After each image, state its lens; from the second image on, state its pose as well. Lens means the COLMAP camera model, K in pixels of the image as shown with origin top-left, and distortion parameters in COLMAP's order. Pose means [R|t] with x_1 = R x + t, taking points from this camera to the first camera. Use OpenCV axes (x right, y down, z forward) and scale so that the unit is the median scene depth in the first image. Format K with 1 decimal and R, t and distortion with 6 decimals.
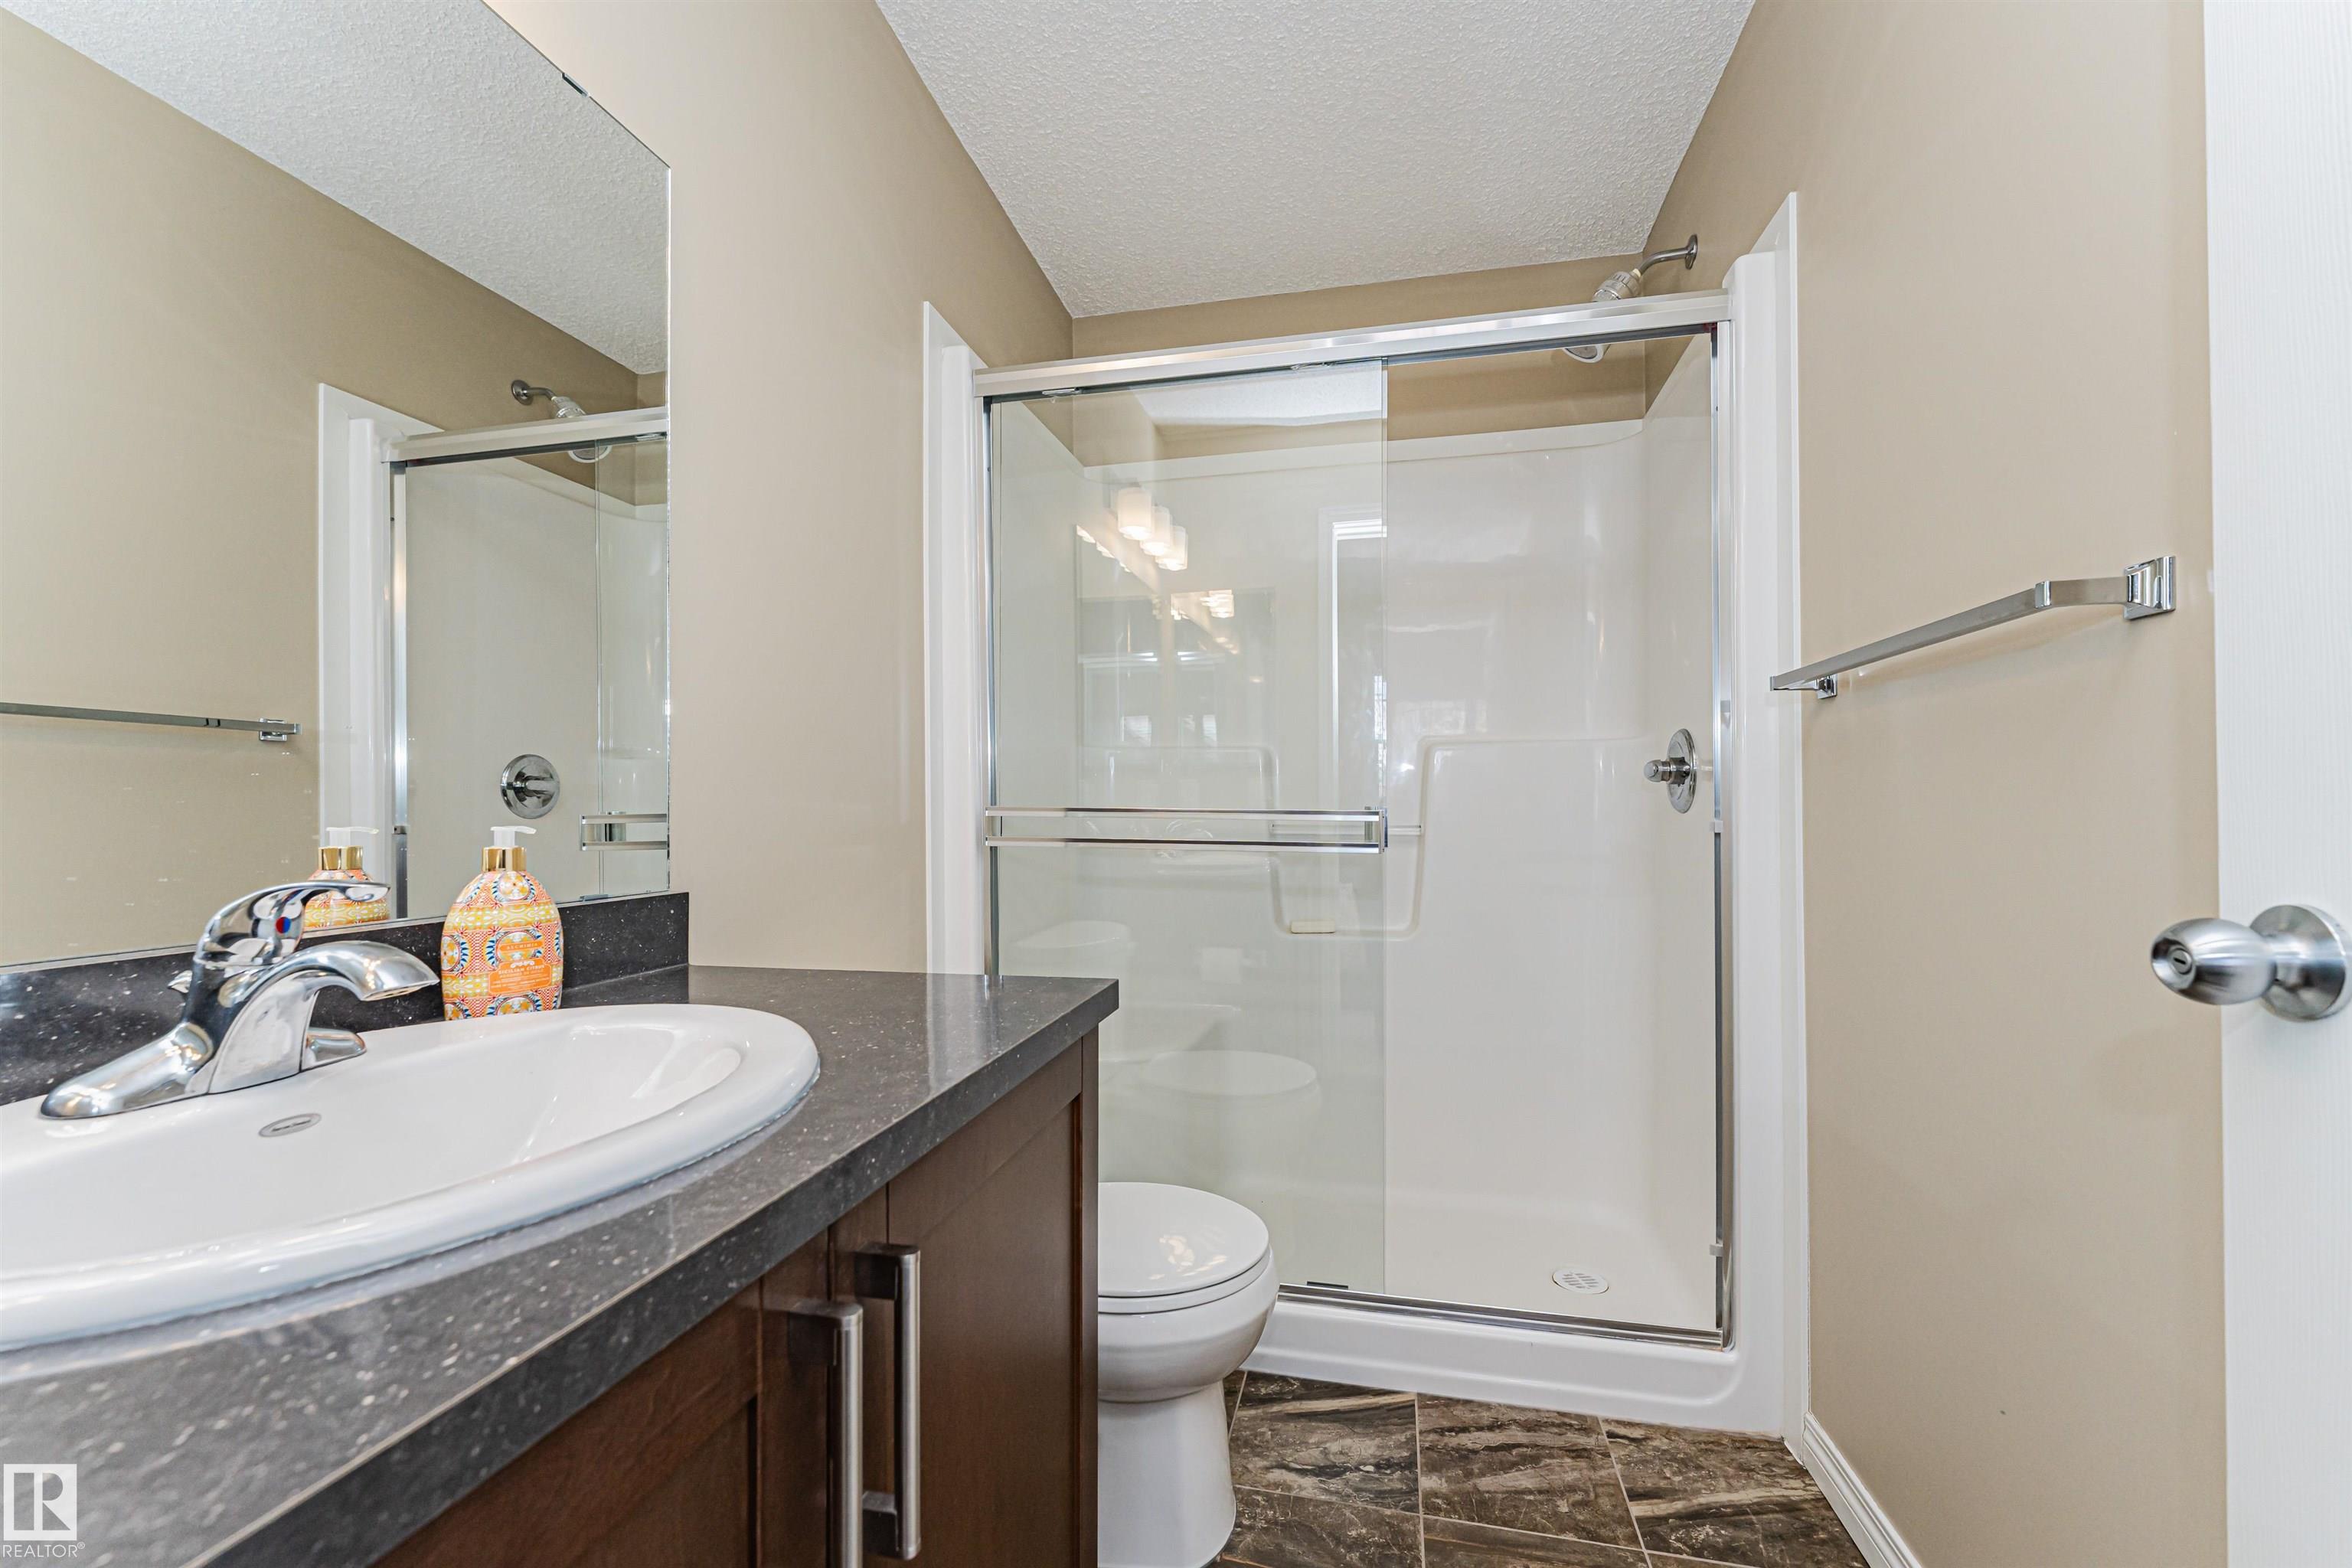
lens RADIAL K [[940.3, 0, 1173.9], [0, 940.3, 800.6], [0, 0, 1]] dist [-0.004626, -0.000544]
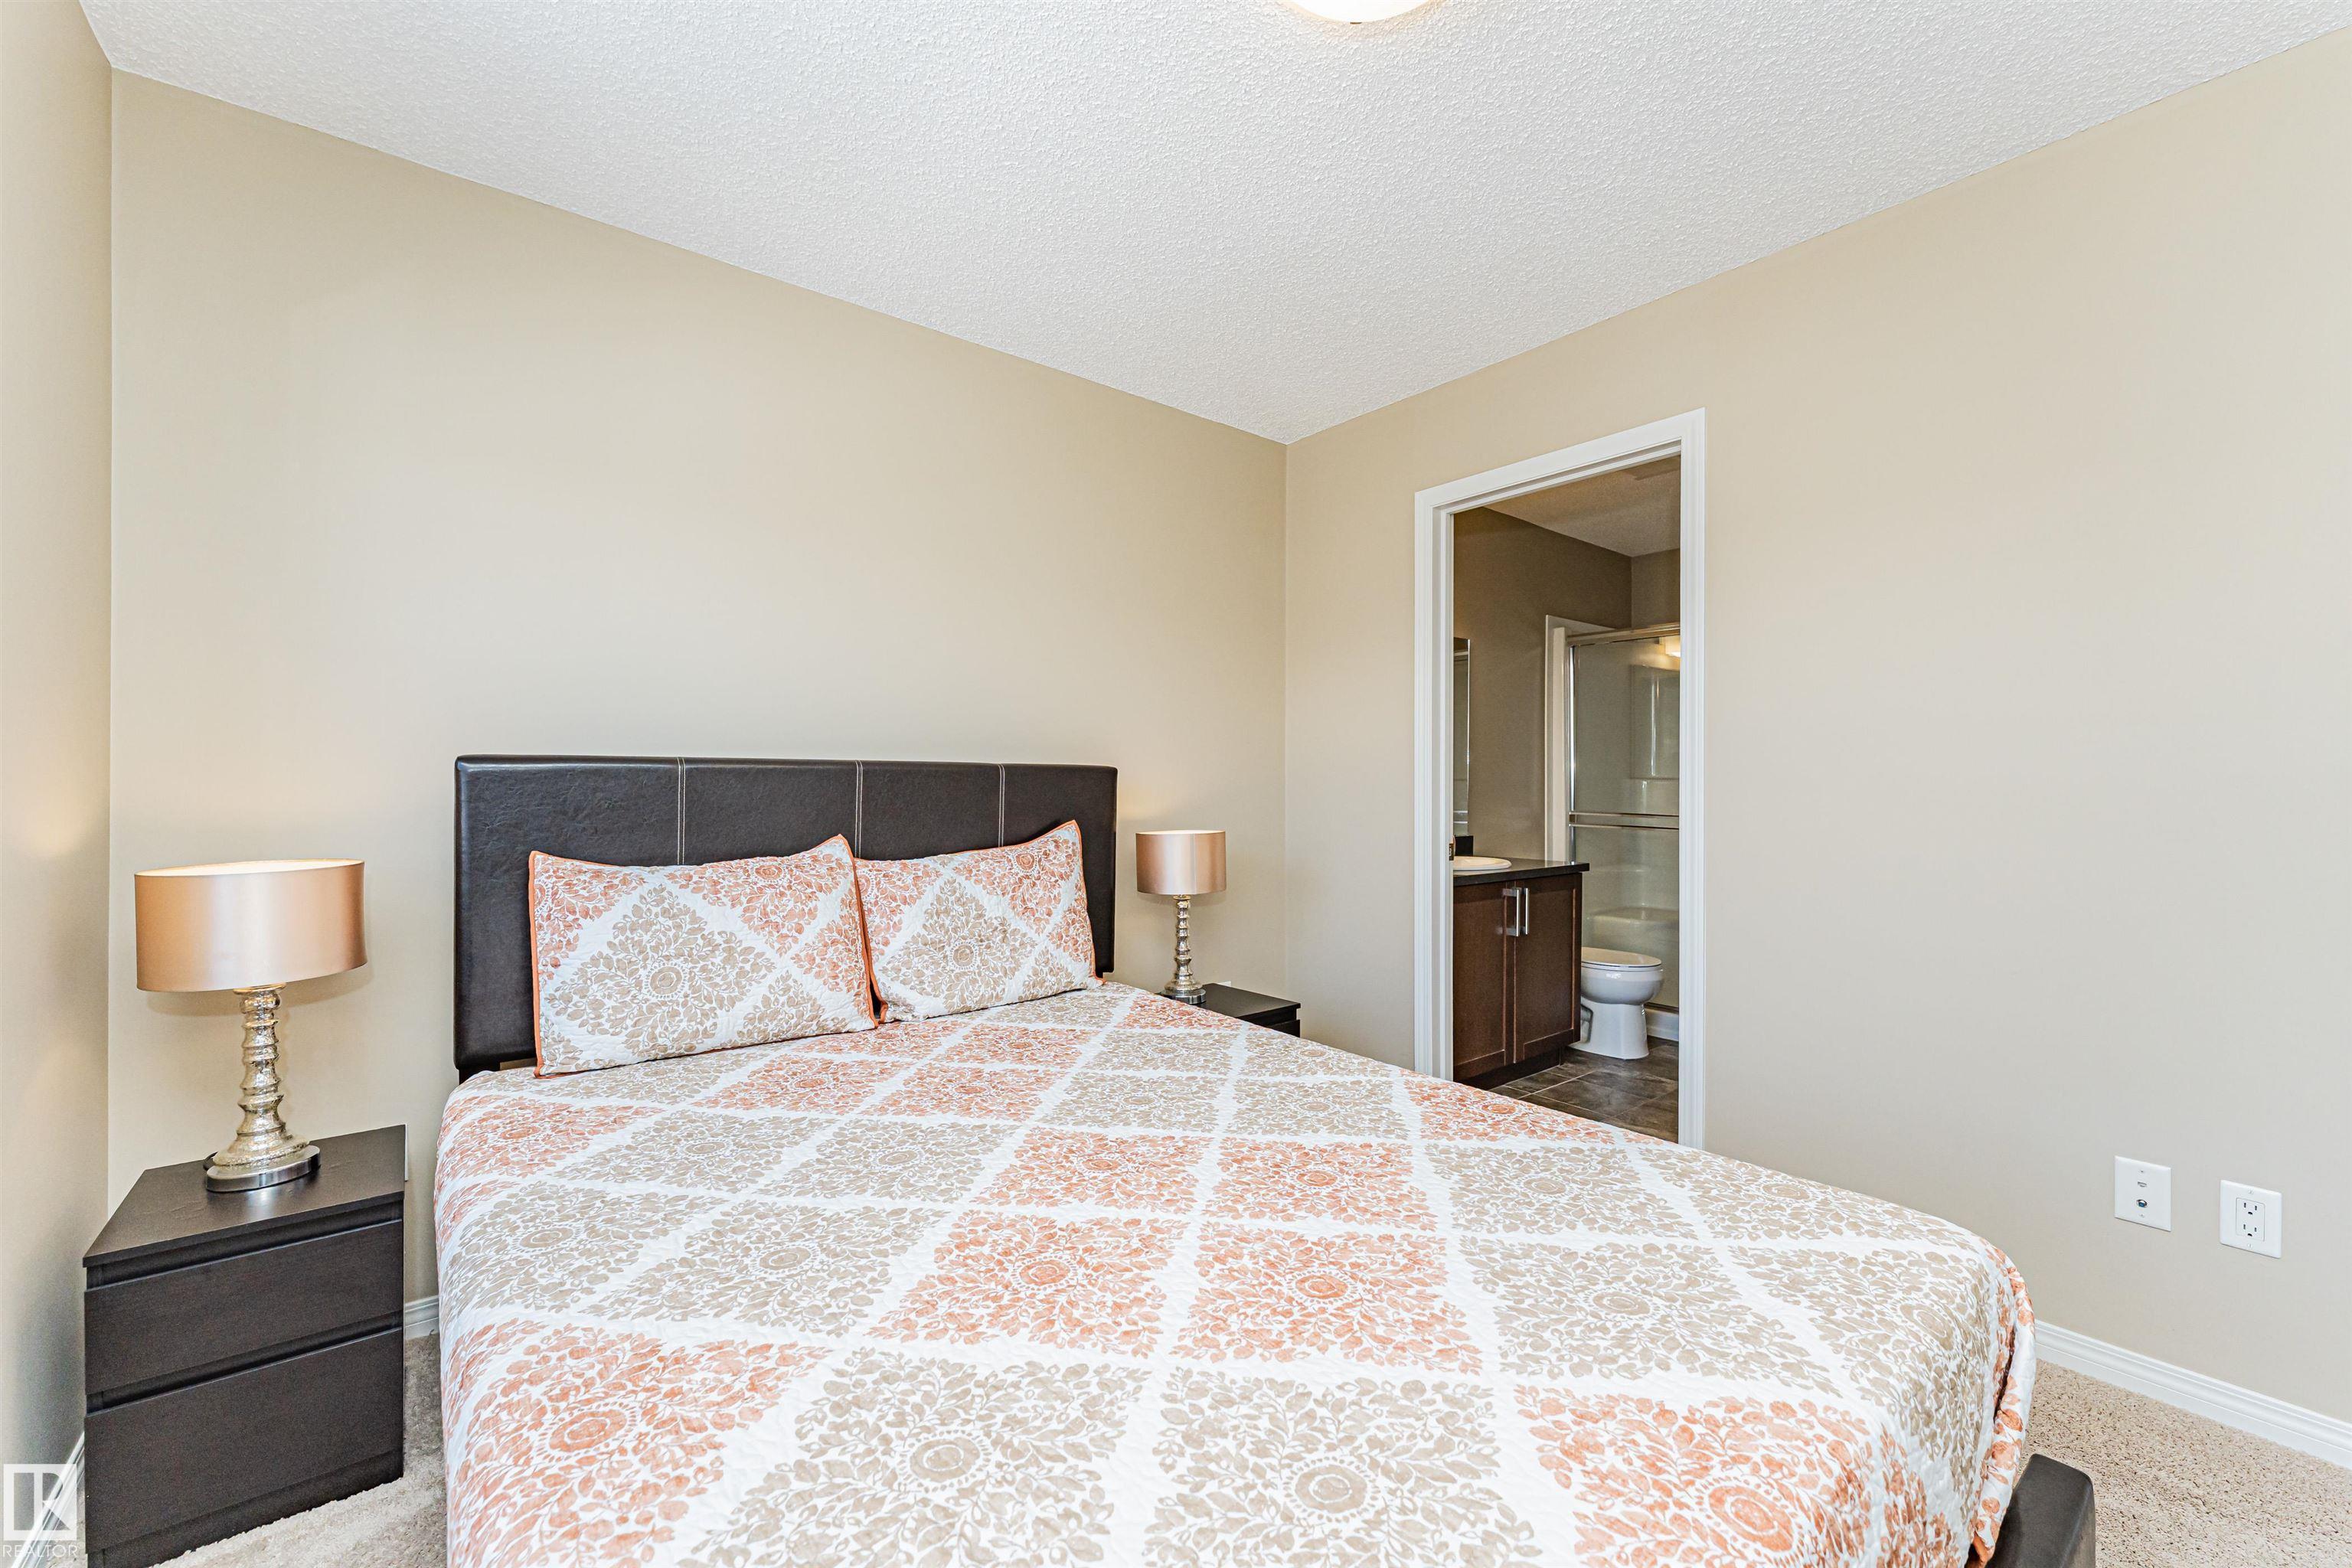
lens RADIAL K [[940.3, 0, 1176.7], [0, 940.3, 796.3], [0, 0, 1]] dist [-0.004626, -0.000544]
pose [[0.782384, 0.011425, -0.622691, 0.692264], [0.000146, 0.999828, 0.018528, -0.104176], [0.622796, -0.014587, 0.782248, -2.075207]]
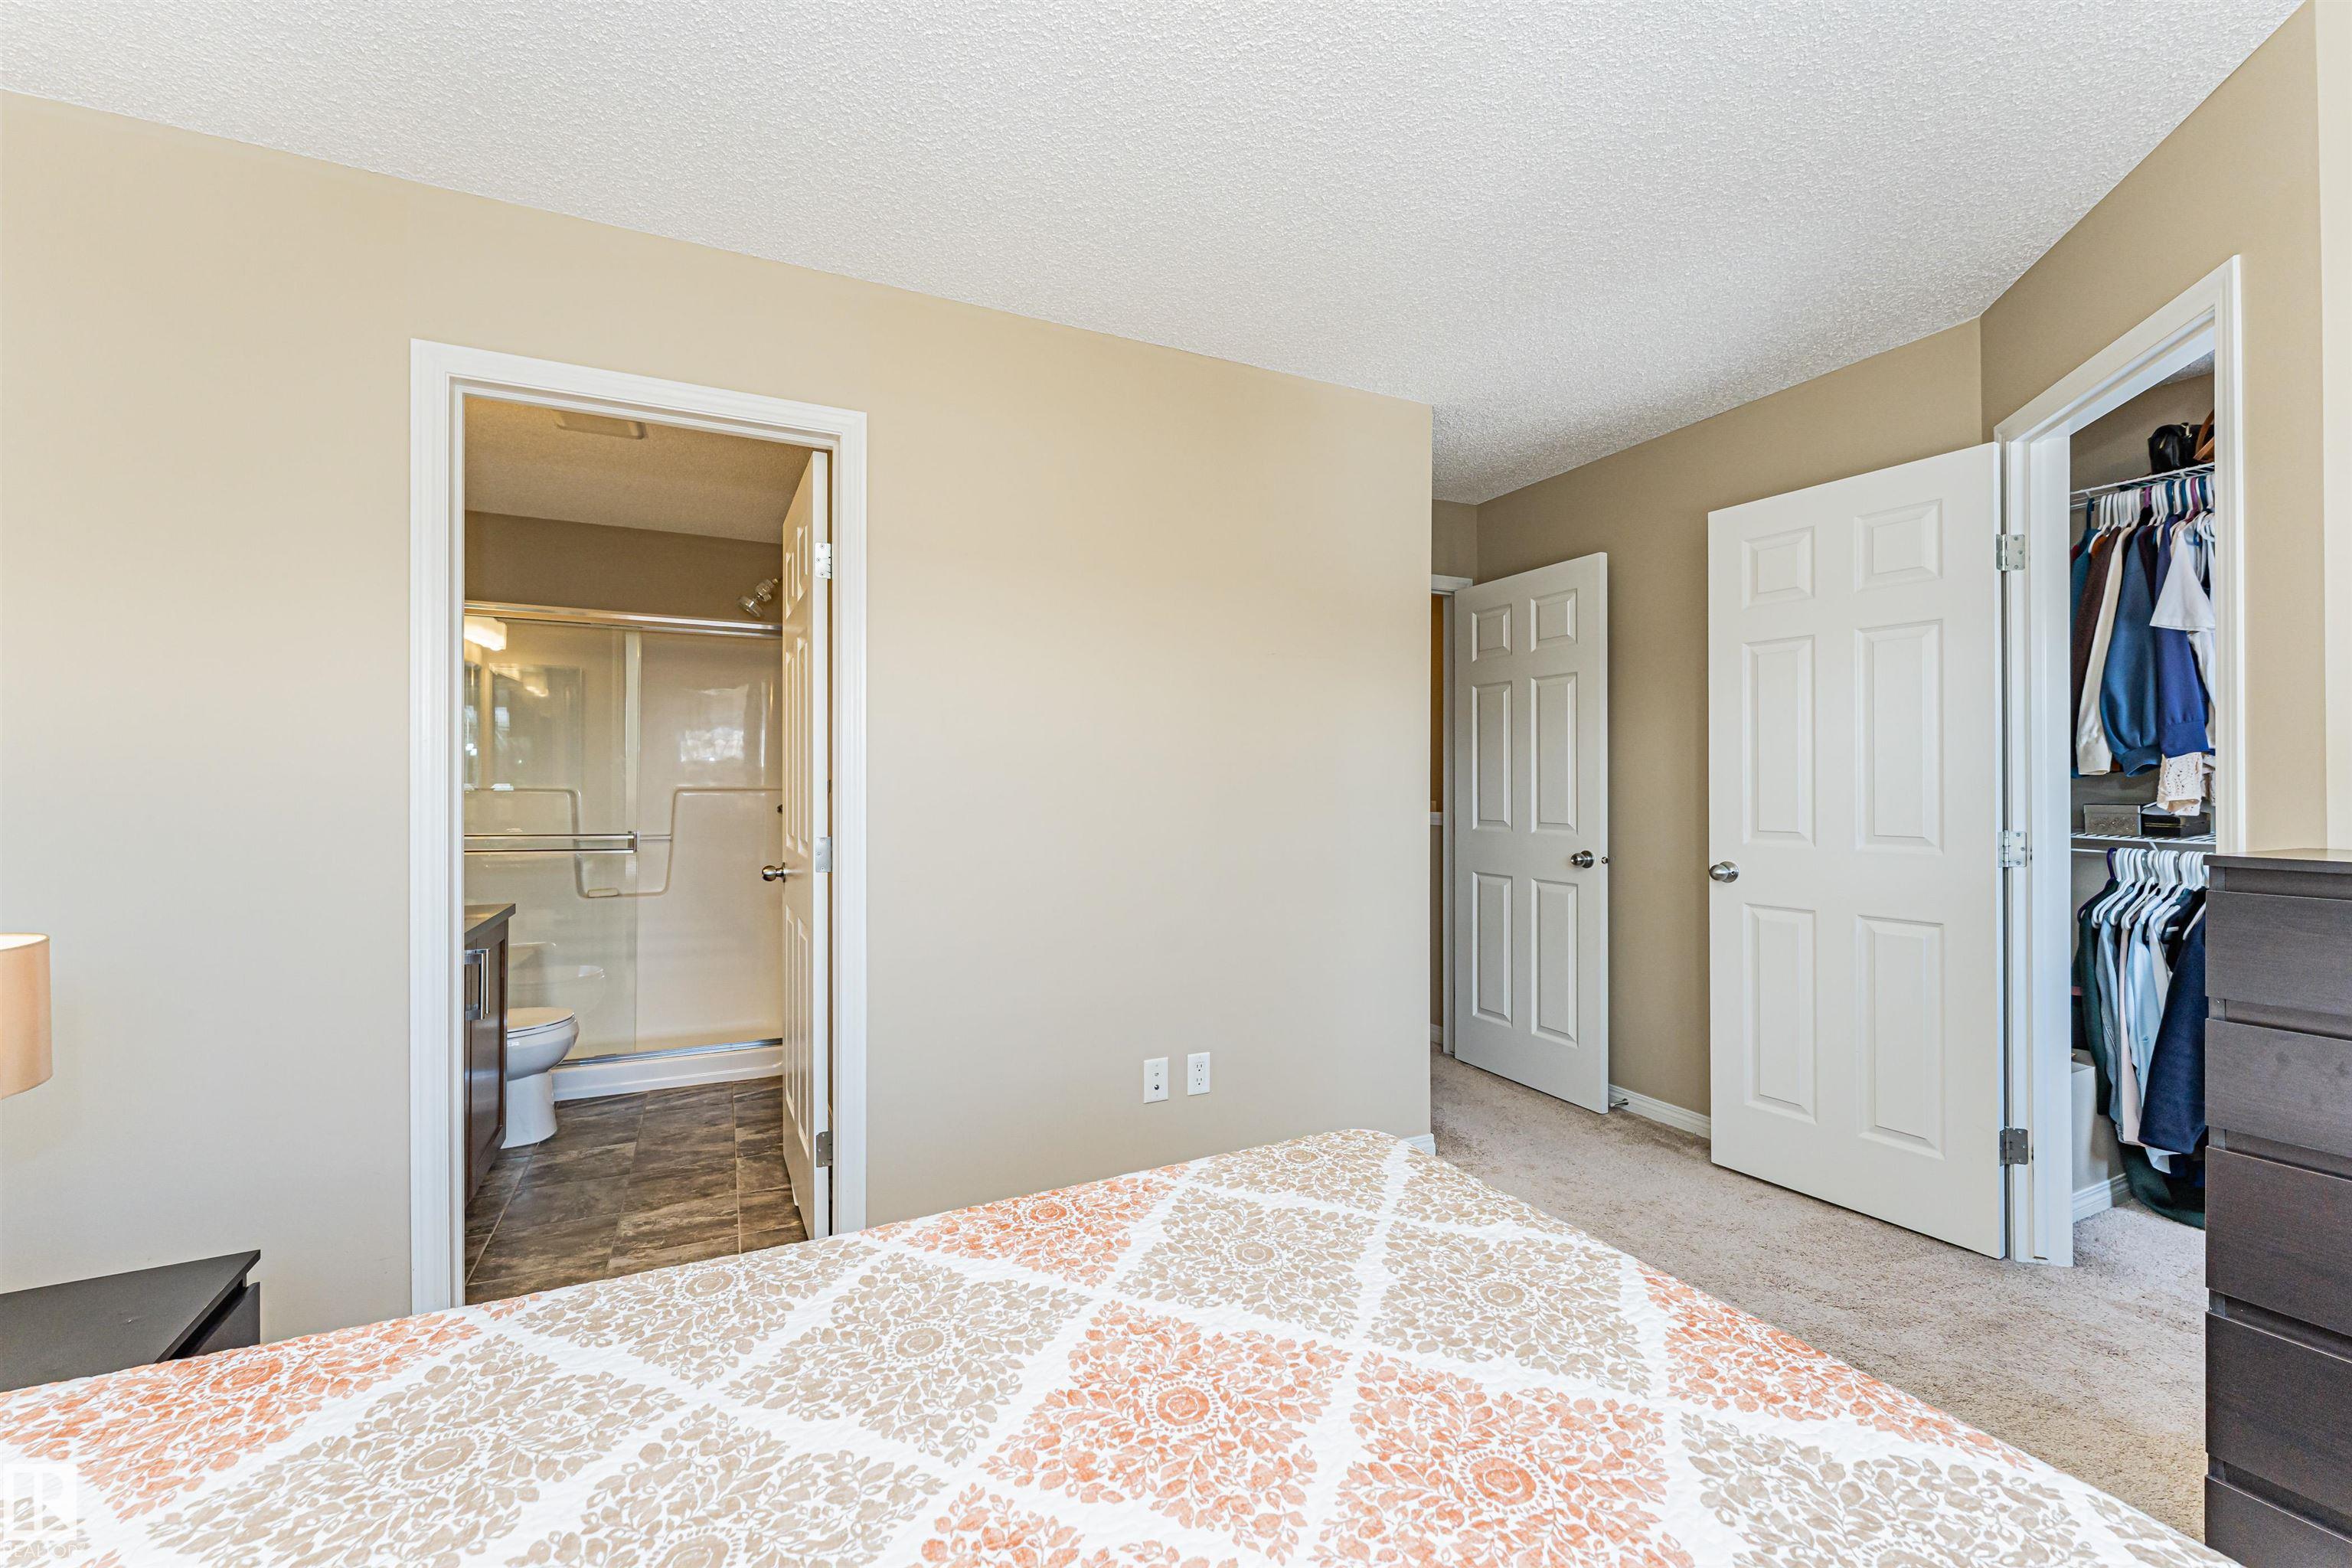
lens RADIAL K [[940.3, 0, 1169.8], [0, 940.3, 775.0], [0, 0, 1]] dist [-0.004626, -0.000544]
pose [[0.782136, 0.008590, 0.623048, -0.200719], [-0.006496, 0.999963, -0.005632, -0.139176], [-0.623073, 0.000358, 0.782163, -1.760608]]
